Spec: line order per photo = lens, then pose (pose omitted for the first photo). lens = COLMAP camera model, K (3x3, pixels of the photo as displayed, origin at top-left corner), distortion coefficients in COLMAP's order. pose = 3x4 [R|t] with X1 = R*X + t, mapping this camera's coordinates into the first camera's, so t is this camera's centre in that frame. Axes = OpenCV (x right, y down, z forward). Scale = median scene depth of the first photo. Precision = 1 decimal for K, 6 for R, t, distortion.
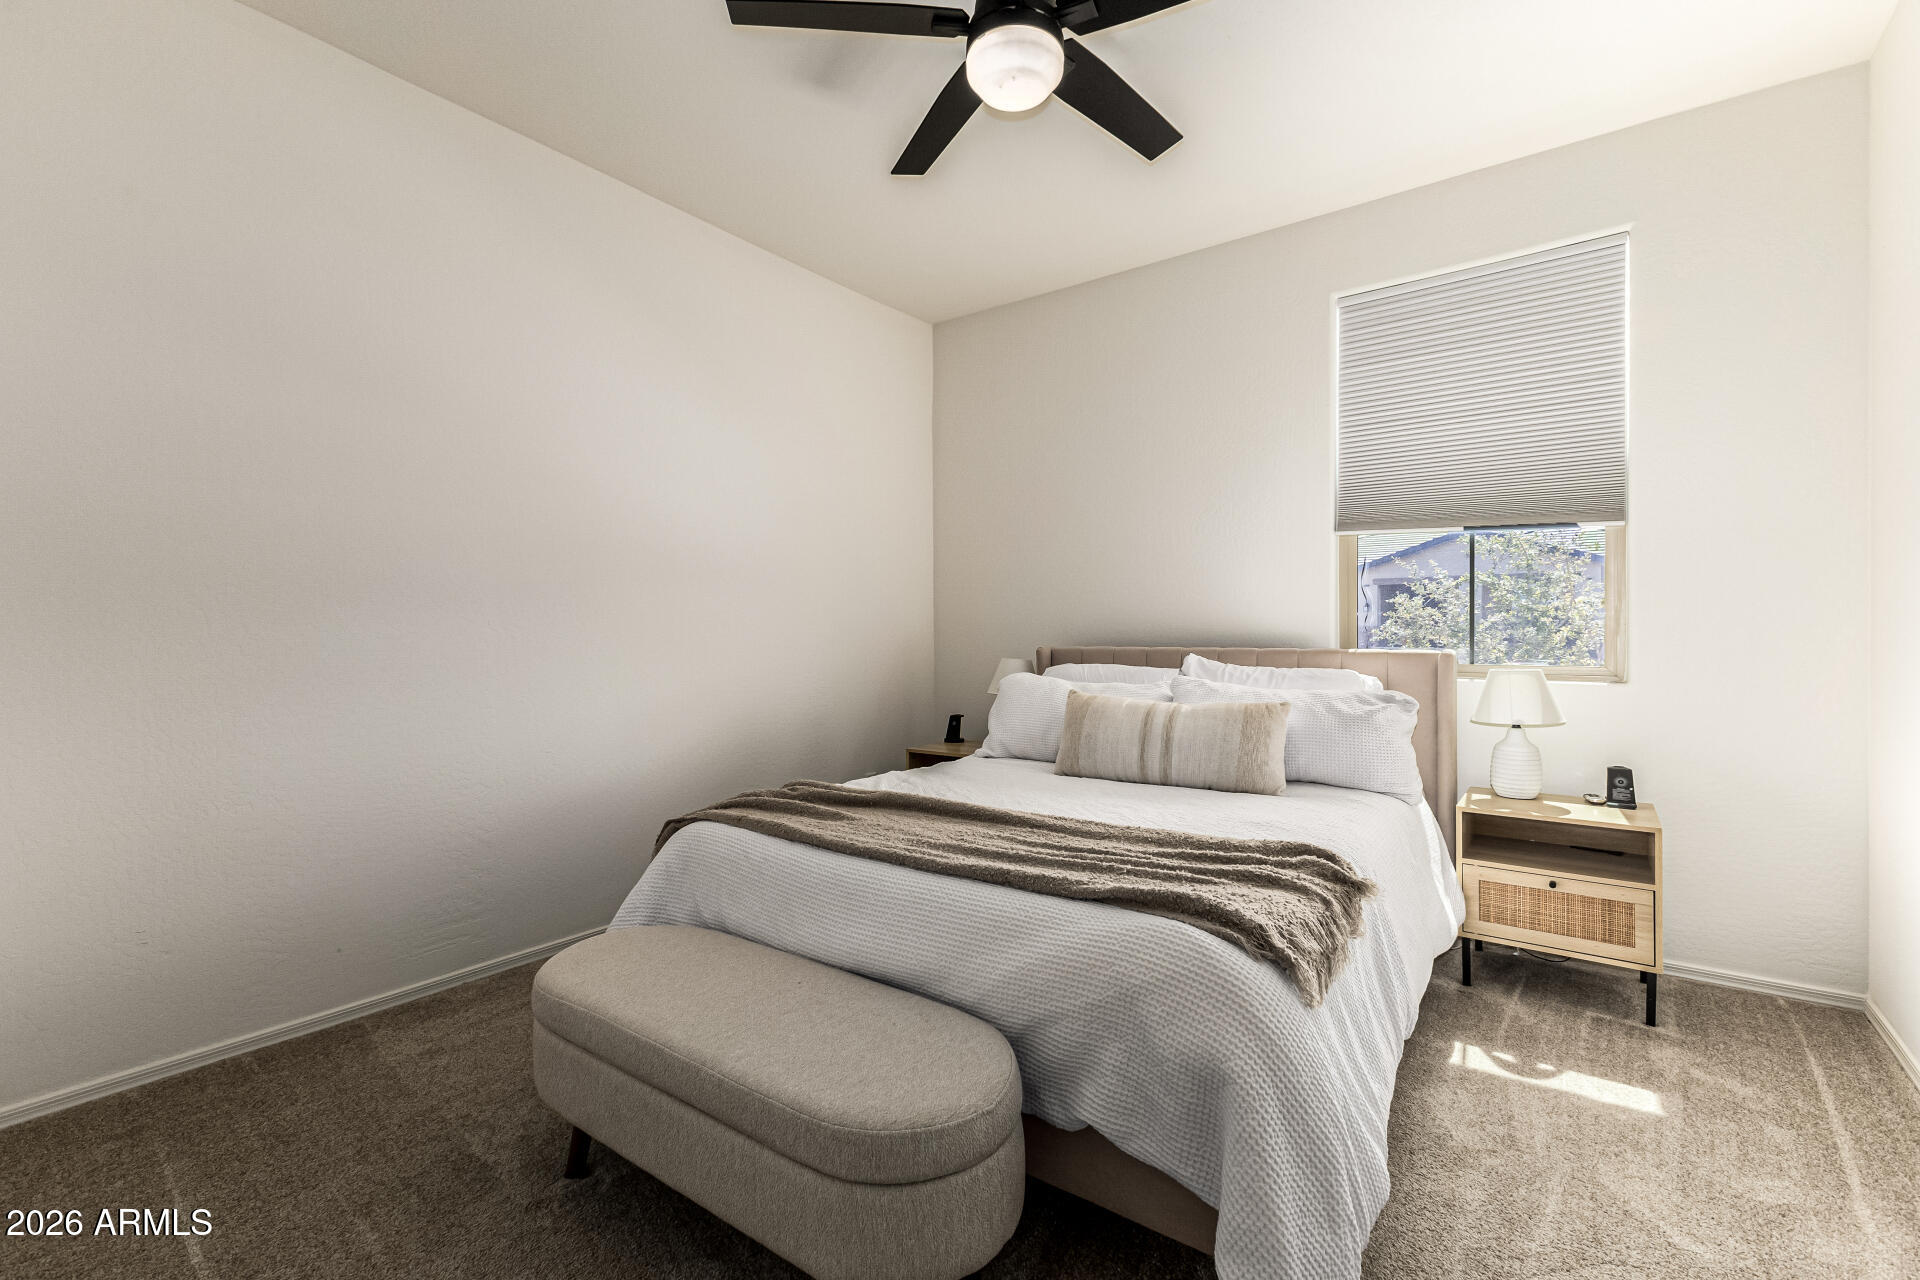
lens RADIAL K [[835.5, 0, 971.3], [0, 835.5, 640.2], [0, 0, 1]] dist [0.010584, -0.001717]
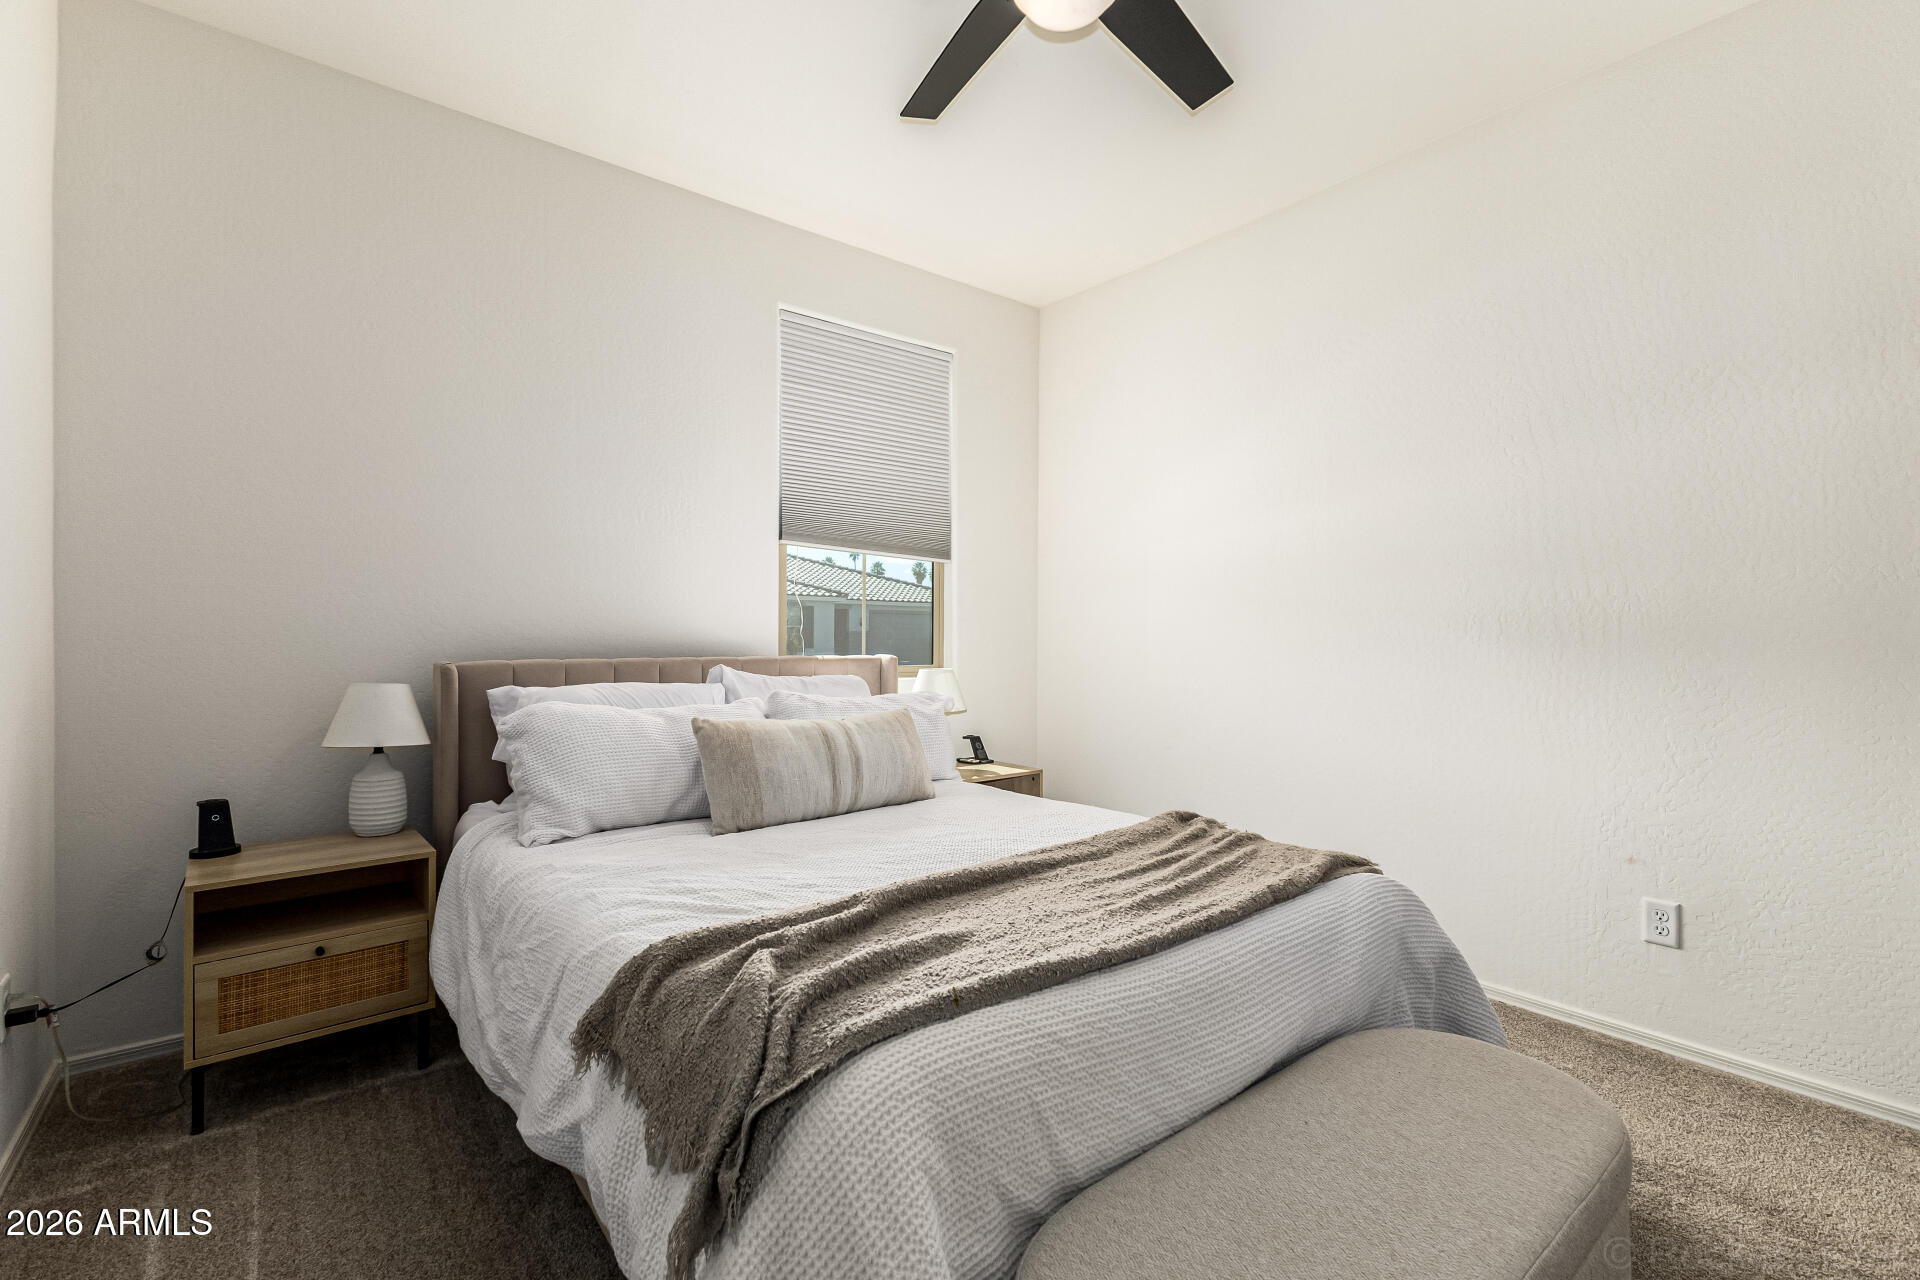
lens RADIAL K [[835.5, 0, 967.1], [0, 835.5, 636.5], [0, 0, 1]] dist [0.010584, -0.001717]
pose [[0.259108, 0.003252, 0.965843, -0.568197], [0.002969, 0.999987, -0.004163, -0.009348], [-0.965844, 0.003946, 0.259095, 0.620347]]
